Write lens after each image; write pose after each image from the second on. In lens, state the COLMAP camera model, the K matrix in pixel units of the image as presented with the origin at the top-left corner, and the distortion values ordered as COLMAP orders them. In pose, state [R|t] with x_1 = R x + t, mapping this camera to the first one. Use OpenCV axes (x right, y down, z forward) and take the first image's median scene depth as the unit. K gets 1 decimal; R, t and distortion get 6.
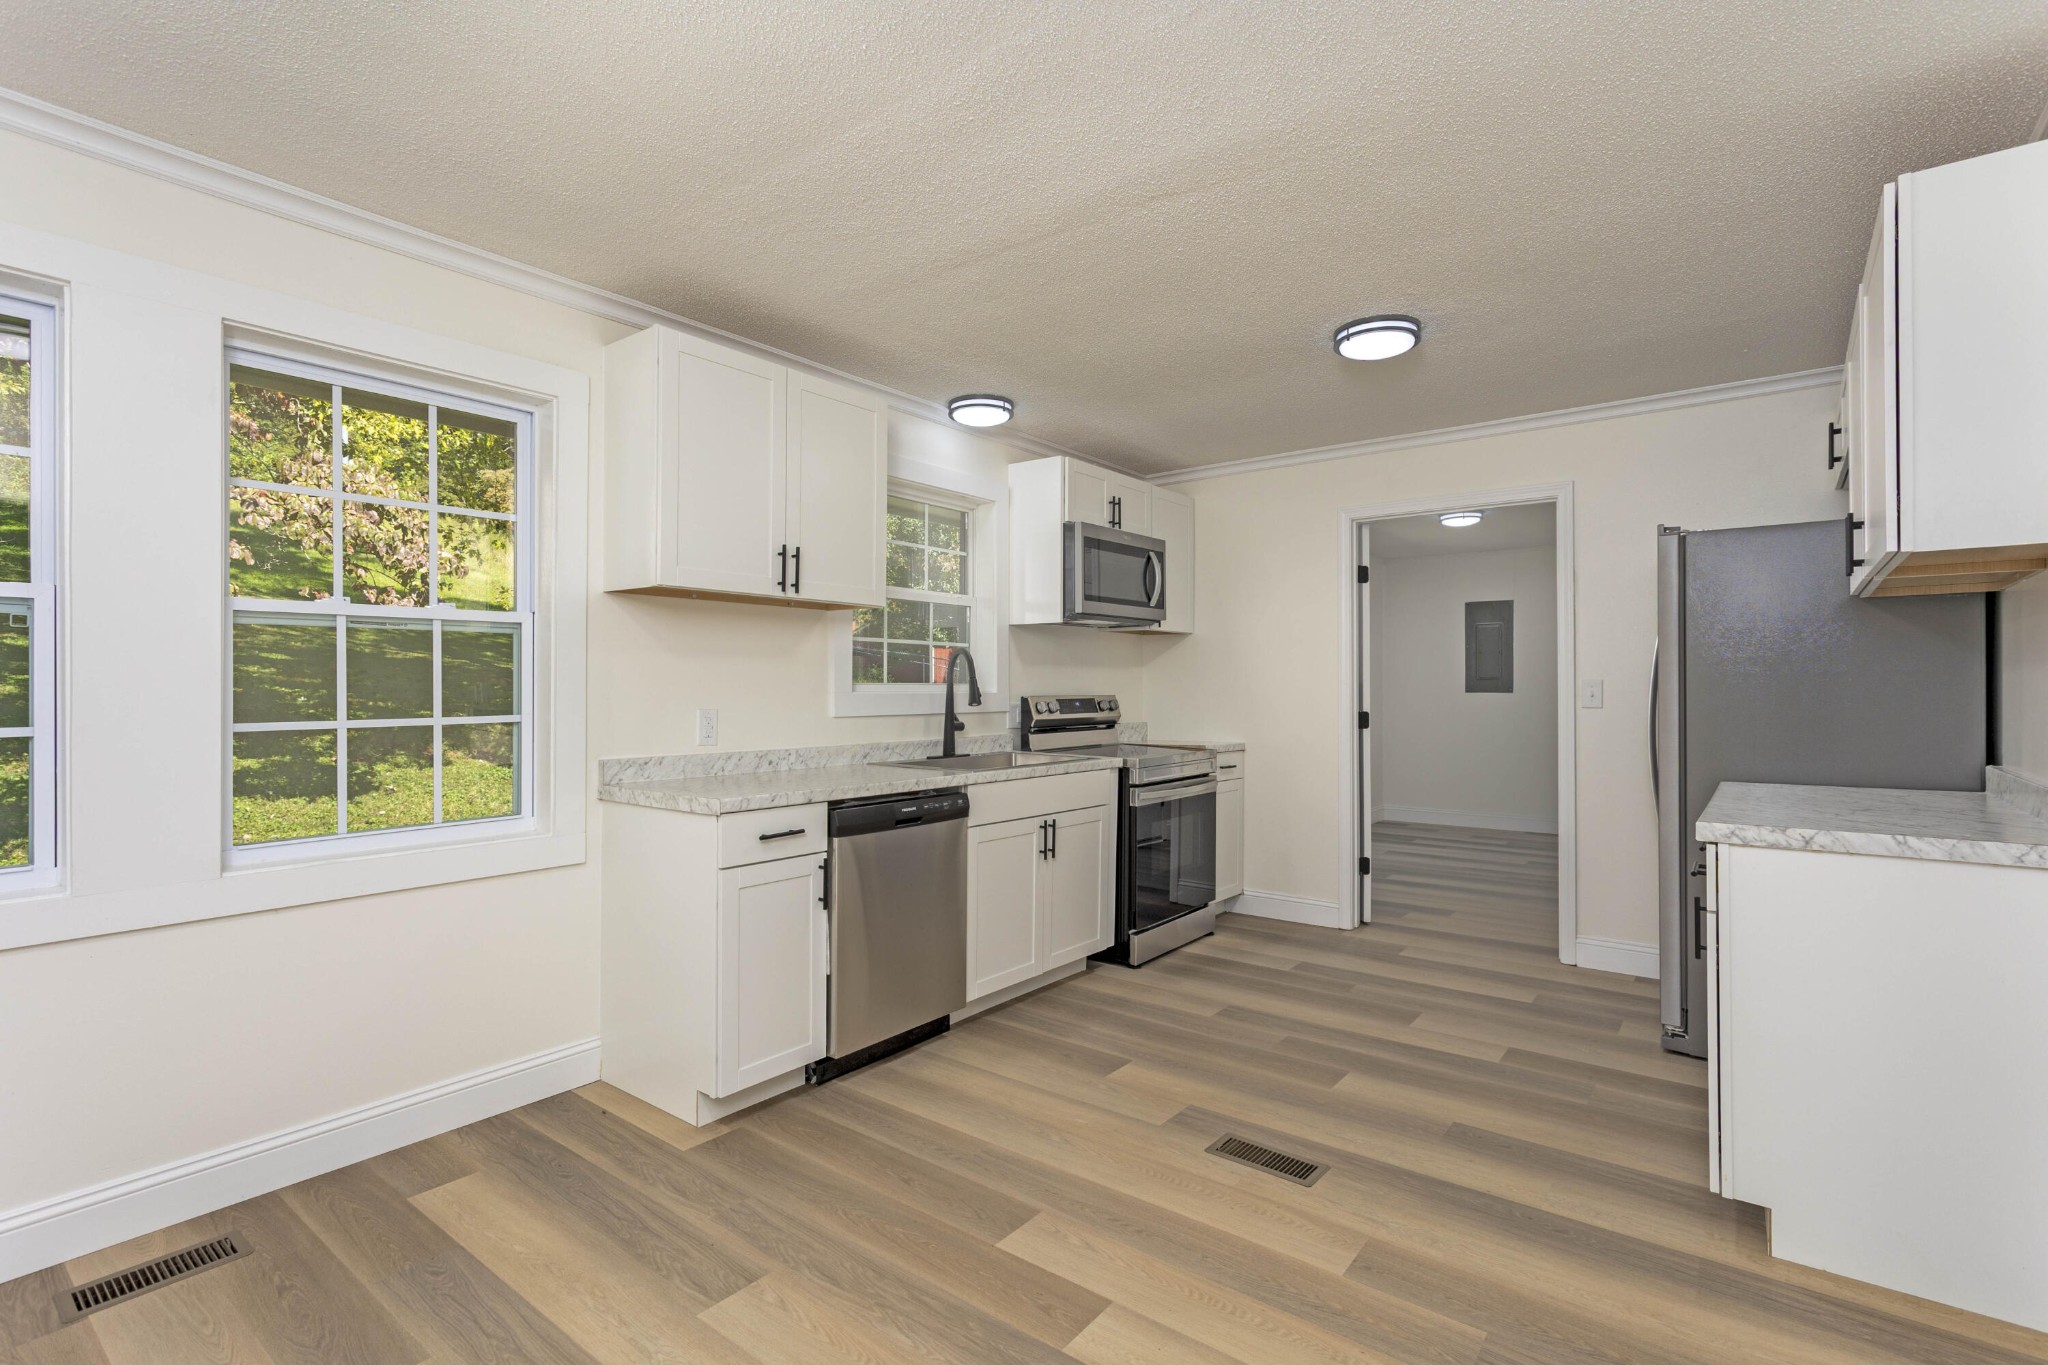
lens RADIAL K [[957.5, 0, 1027.0], [0, 957.5, 692.6], [0, 0, 1]] dist [0.002004, 0.001287]
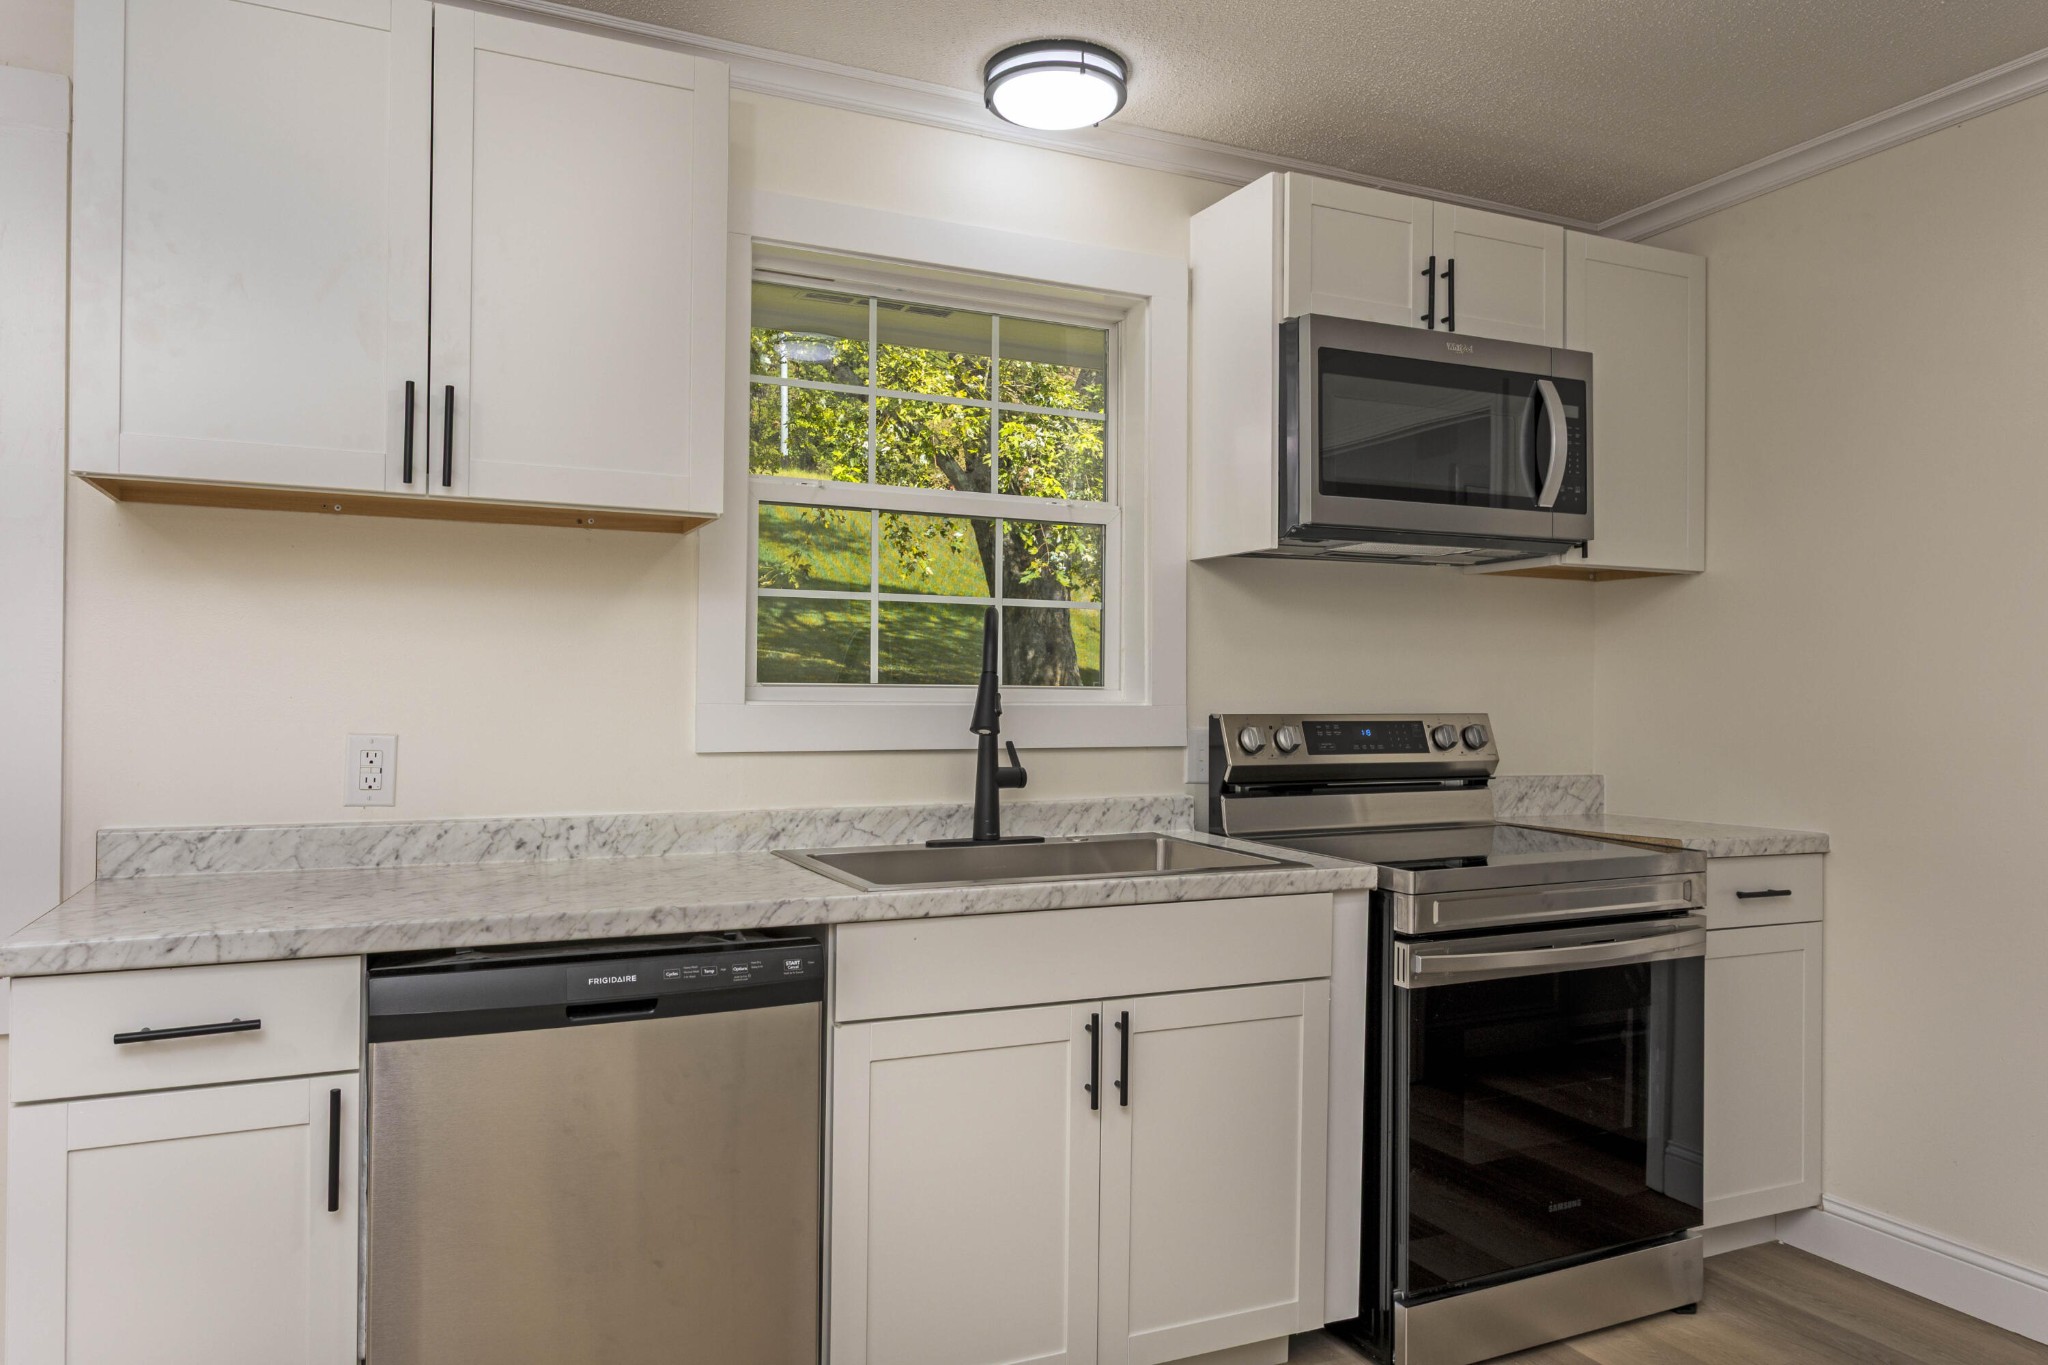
lens RADIAL K [[1378.5, 0, 1026.5], [0, 1378.5, 691.4], [0, 0, 1]] dist [0.008166, 0.001971]
pose [[0.893201, 0.001835, -0.449653, 0.223186], [-0.006795, 0.999933, -0.009418, -0.000403], [0.449605, 0.011468, 0.893154, 0.383769]]
